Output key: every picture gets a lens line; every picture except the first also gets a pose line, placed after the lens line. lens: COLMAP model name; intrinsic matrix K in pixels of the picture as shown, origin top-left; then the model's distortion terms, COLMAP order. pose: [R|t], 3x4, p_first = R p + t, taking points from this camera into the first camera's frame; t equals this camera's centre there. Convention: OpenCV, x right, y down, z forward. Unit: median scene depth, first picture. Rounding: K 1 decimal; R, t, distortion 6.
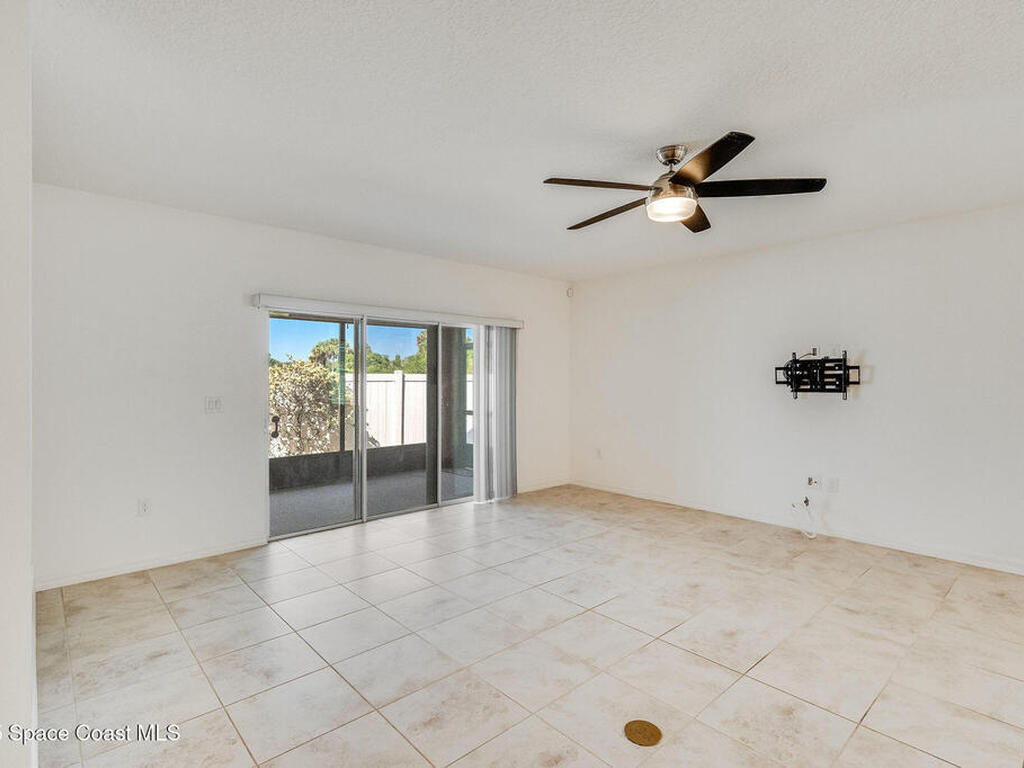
lens RADIAL K [[526.9, 0, 512.0], [0, 526.9, 384.0], [0, 0, 1]] dist [0.000105, 0.000001]
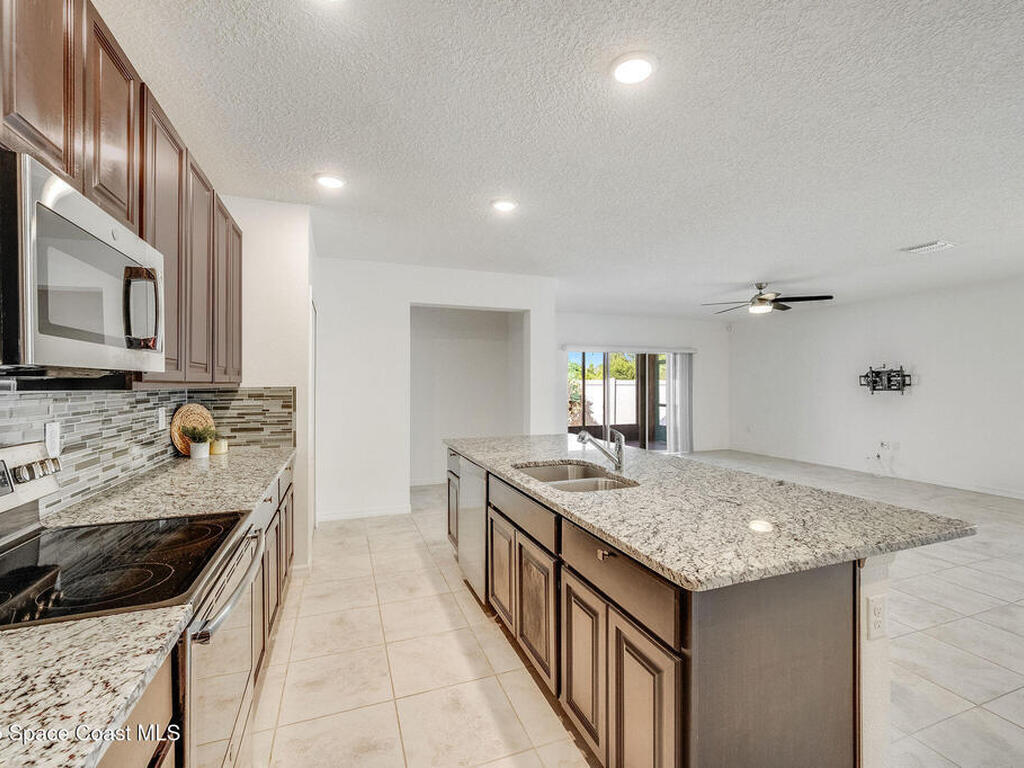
lens RADIAL K [[463.3, 0, 512.0], [0, 463.3, 384.0], [0, 0, 1]] dist [-0.001496, -0.000003]
pose [[0.928676, -0.007073, -0.370824, 0.021827], [0.005049, 0.999967, -0.006429, -0.001382], [0.370857, 0.004098, 0.928681, -0.618751]]
